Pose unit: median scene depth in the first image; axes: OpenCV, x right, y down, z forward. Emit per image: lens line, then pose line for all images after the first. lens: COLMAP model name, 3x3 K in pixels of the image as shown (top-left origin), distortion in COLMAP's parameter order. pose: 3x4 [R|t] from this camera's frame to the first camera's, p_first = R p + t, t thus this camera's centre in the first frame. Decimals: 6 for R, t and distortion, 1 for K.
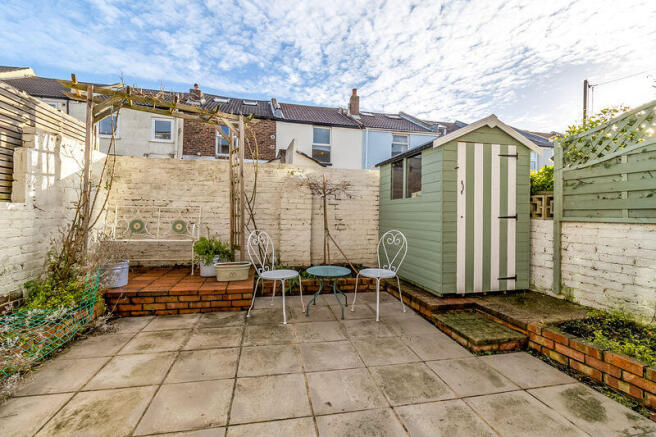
lens RADIAL K [[306.7, 0, 330.0], [0, 306.7, 214.8], [0, 0, 1]] dist [0.001030, 0.000157]
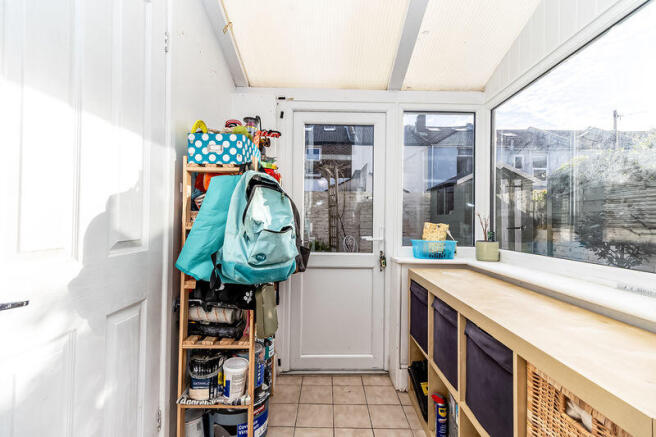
lens RADIAL K [[299.6, 0, 329.9], [0, 299.6, 215.6], [0, 0, 1]] dist [-0.001223, -0.000331]
pose [[0.971820, -0.008274, -0.235579, 0.057669], [0.004133, 0.999828, -0.018068, -0.030623], [0.235688, 0.016585, 0.971687, -0.618374]]
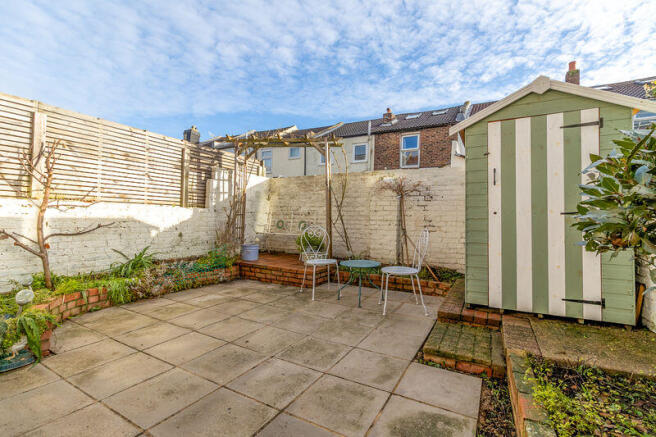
lens RADIAL K [[299.6, 0, 329.9], [0, 299.6, 215.6], [0, 0, 1]] dist [-0.001223, -0.000331]
pose [[0.742332, -0.011694, -0.669930, 0.624576], [-0.008066, 0.999619, -0.026386, 0.037816], [0.669984, 0.024991, 0.741955, 0.115409]]
